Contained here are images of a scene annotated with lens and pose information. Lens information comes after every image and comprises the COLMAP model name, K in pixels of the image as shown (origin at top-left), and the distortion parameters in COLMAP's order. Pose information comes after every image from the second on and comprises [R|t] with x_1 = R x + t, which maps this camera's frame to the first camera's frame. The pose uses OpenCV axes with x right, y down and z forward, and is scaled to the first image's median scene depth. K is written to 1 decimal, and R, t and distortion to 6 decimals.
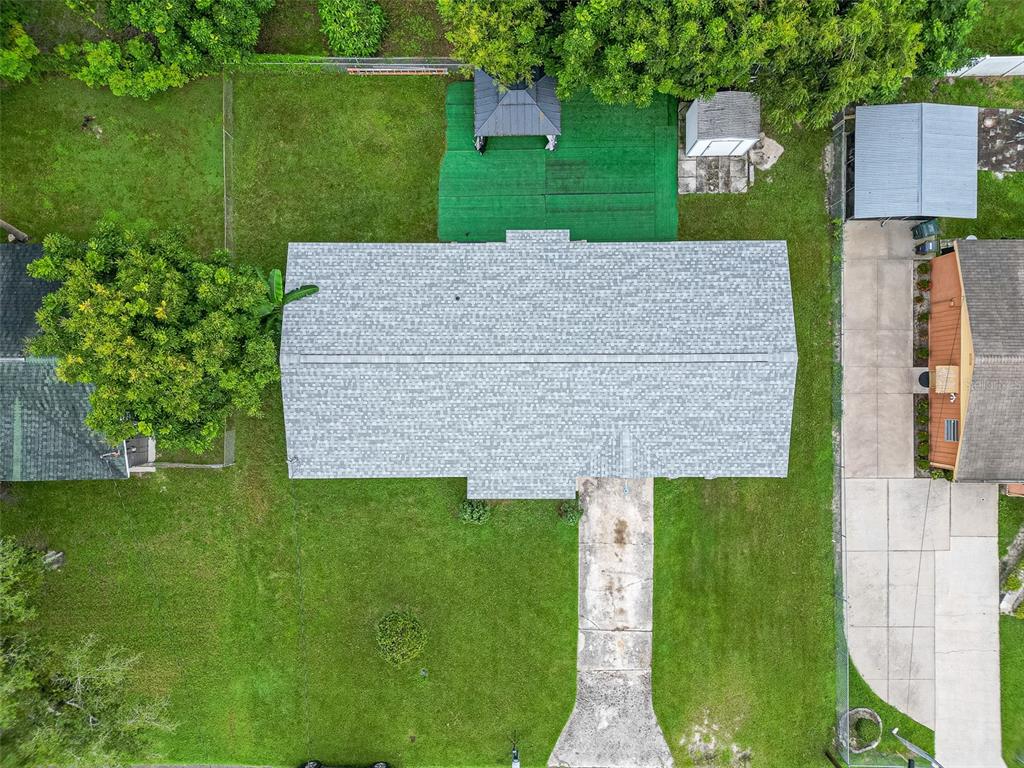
lens RADIAL K [[697.8, 0, 512.0], [0, 697.8, 384.0], [0, 0, 1]] dist [0.081191, -0.074943]
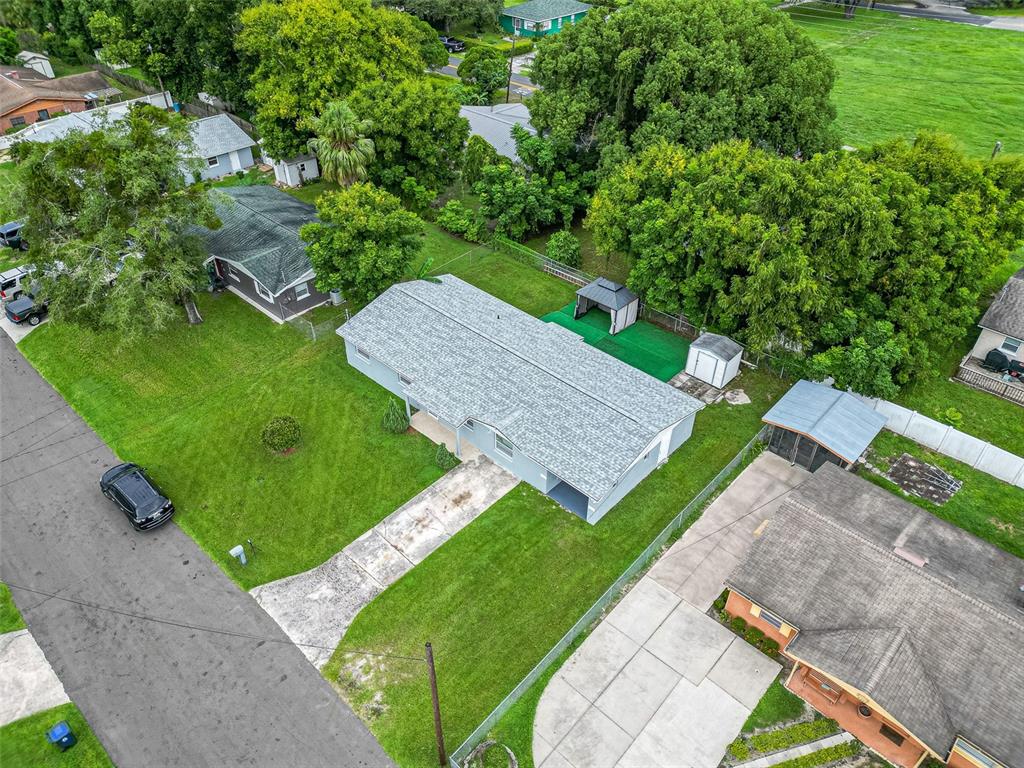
lens RADIAL K [[716.1, 0, 512.0], [0, 716.1, 384.0], [0, 0, 1]] dist [0.094795, -0.106008]
pose [[0.731351, 0.433909, -0.526164, 0.761217], [-0.681996, 0.462138, -0.566843, 0.744628], [-0.002798, 0.773402, 0.633909, 0.103721]]
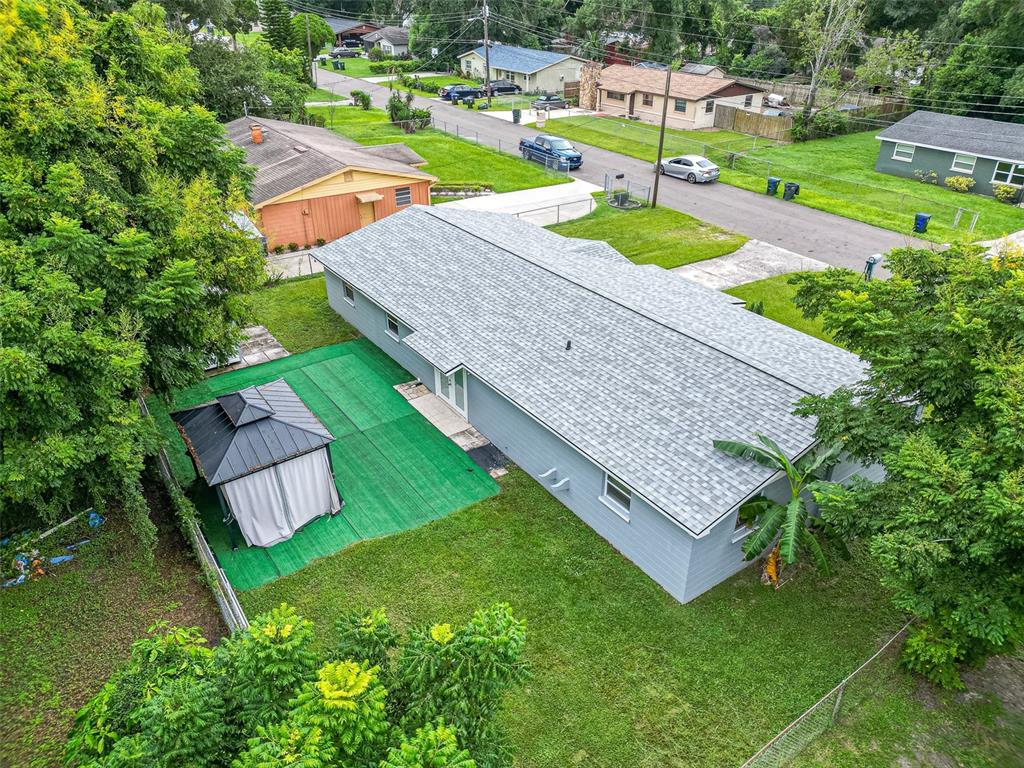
lens RADIAL K [[697.8, 0, 512.0], [0, 697.8, 384.0], [0, 0, 1]] dist [0.081191, -0.074943]
pose [[-0.573250, -0.409177, 0.709900, -0.505923], [0.819323, -0.275964, 0.502548, -0.482268], [-0.009725, 0.869723, 0.493445, 0.631225]]
